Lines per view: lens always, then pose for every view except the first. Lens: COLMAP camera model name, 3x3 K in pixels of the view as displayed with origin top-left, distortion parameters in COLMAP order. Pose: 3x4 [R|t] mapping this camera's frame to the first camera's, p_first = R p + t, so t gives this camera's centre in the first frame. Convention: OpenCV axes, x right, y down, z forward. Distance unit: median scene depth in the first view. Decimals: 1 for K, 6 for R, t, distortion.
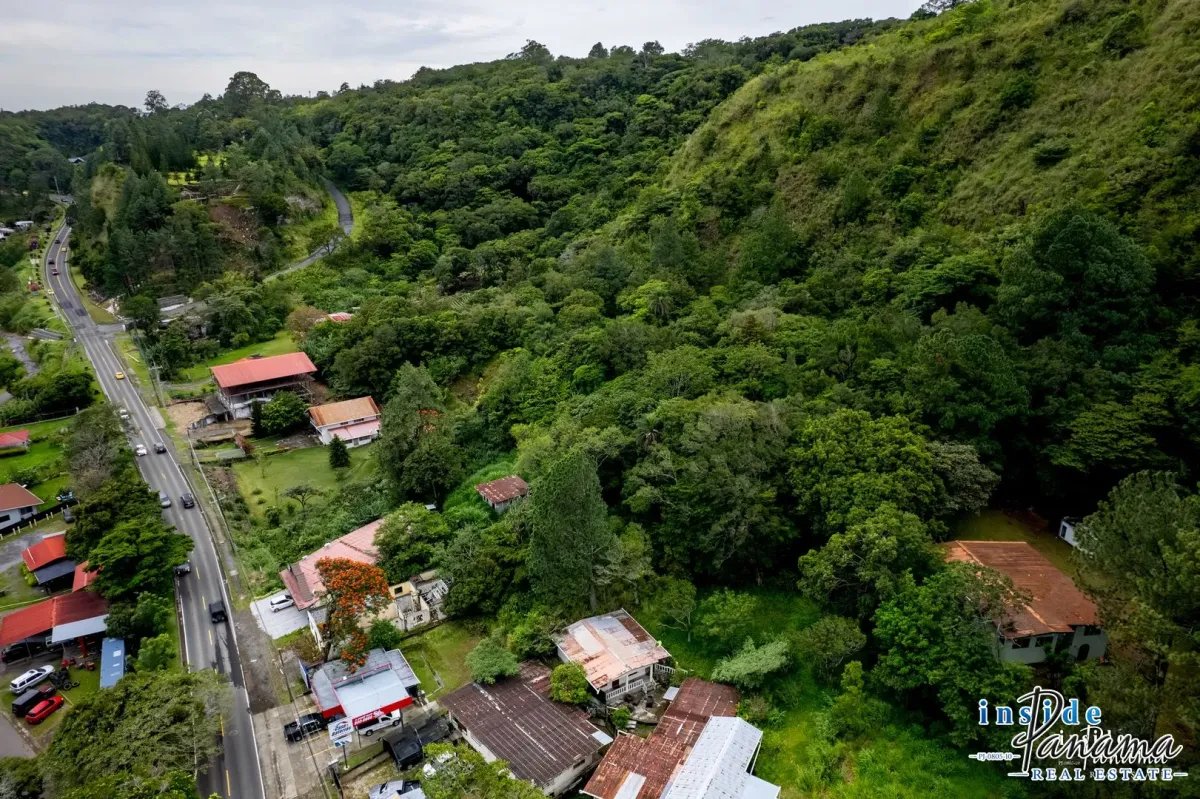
lens RADIAL K [[769.2, 0, 599.6], [0, 769.2, 402.1], [0, 0, 1]] dist [-0.078307, 0.067514]
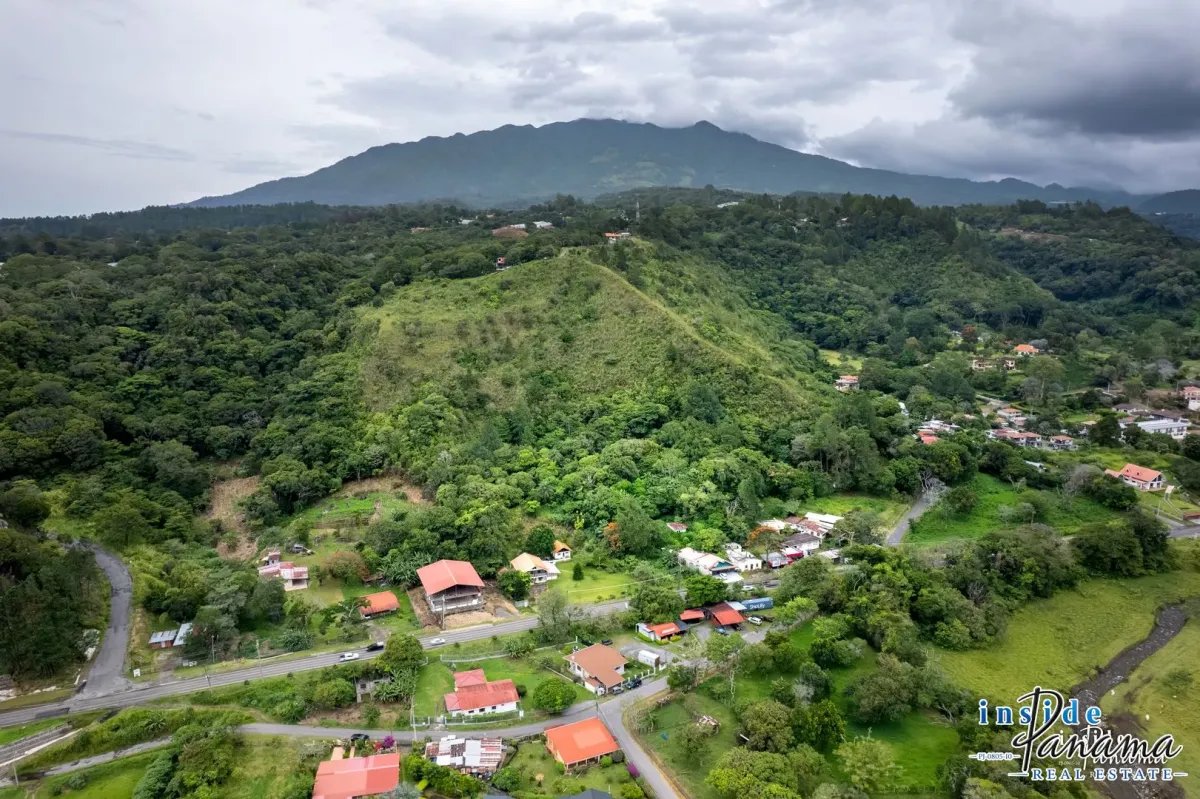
lens RADIAL K [[769.2, 0, 600.0], [0, 769.2, 396.5], [0, 0, 1]] dist [-0.078307, 0.067514]
pose [[0.252383, -0.171711, 0.952270, -1.744977], [0.331970, 0.939765, 0.081472, -0.397247], [-0.908900, 0.295563, 0.294184, 0.264397]]
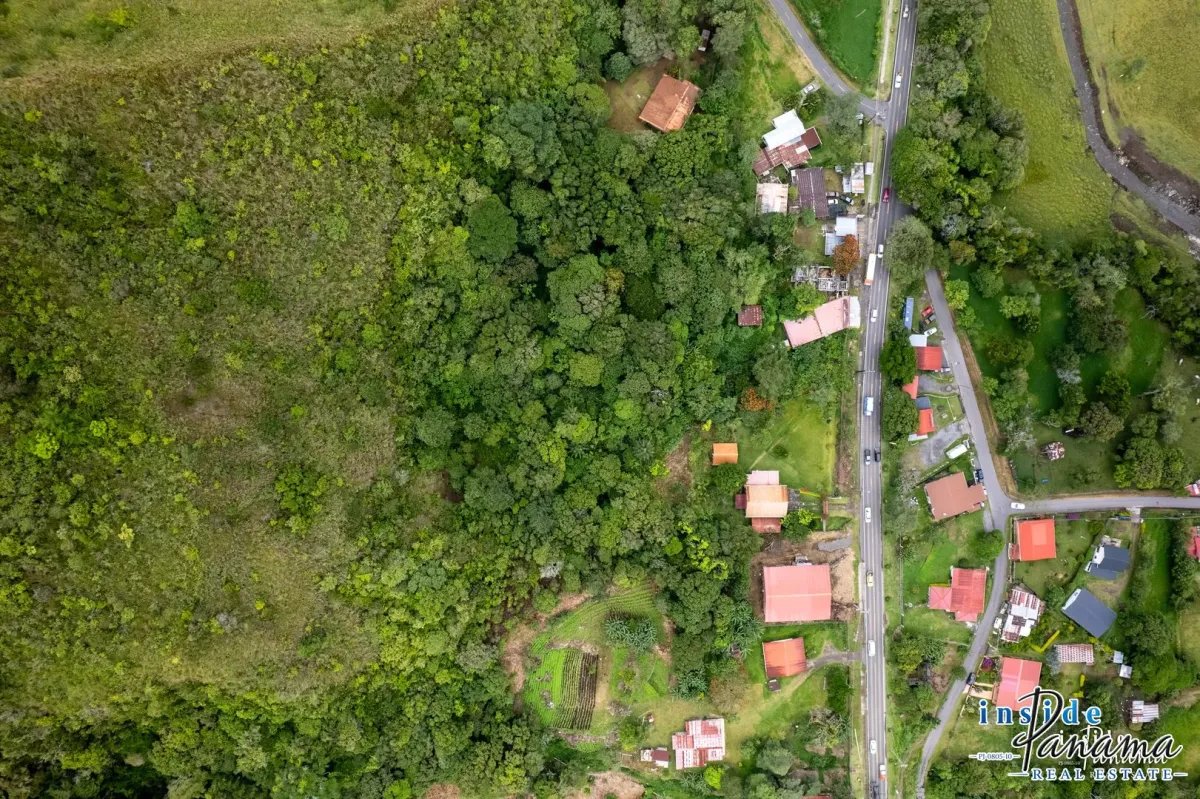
lens RADIAL K [[769.2, 0, 593.5], [0, 769.2, 400.5], [0, 0, 1]] dist [-0.078307, 0.067514]
pose [[-0.813521, -0.581517, -0.004613, 0.067683], [0.206038, -0.295639, 0.932816, -1.393537], [-0.543812, 0.757915, 0.360323, 0.463436]]
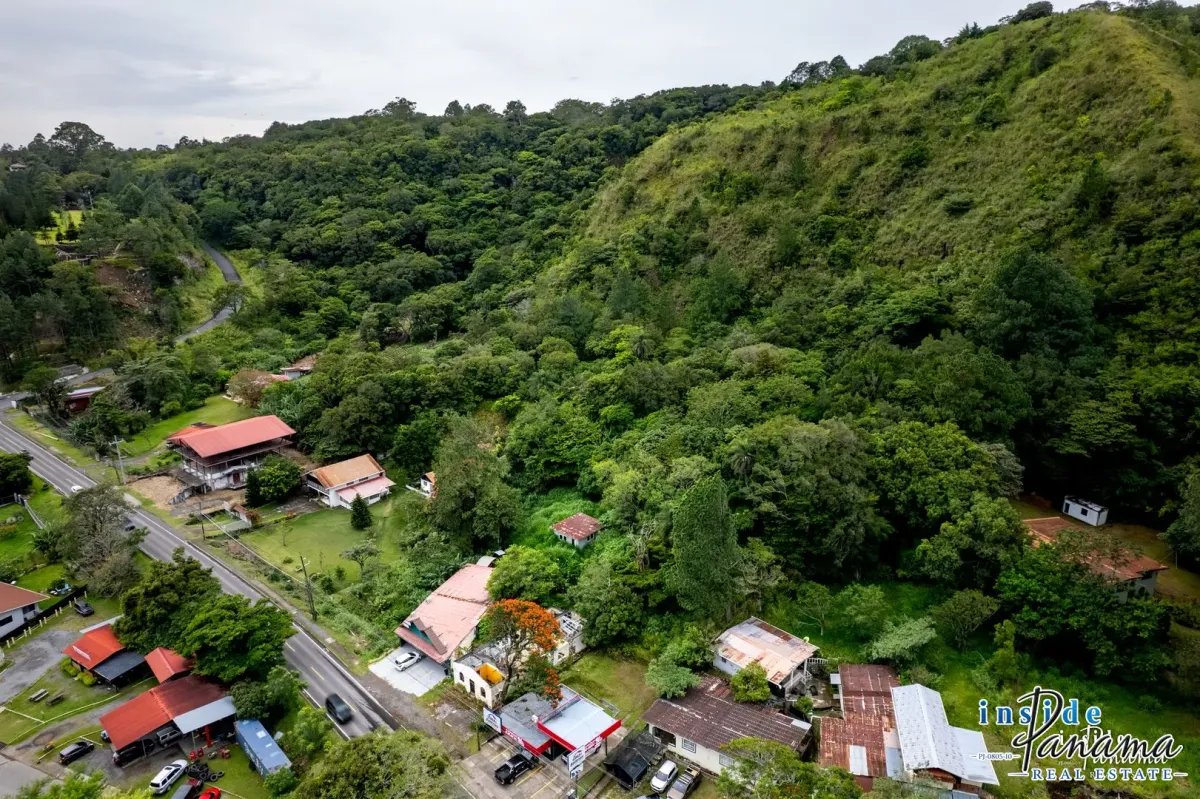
lens RADIAL K [[769.2, 0, 599.7], [0, 769.2, 402.1], [0, 0, 1]] dist [-0.078307, 0.067514]
pose [[0.971443, -0.065345, 0.228098, -0.227875], [0.079797, 0.995308, -0.054713, 0.003282], [-0.223453, 0.071352, 0.972100, -0.022164]]
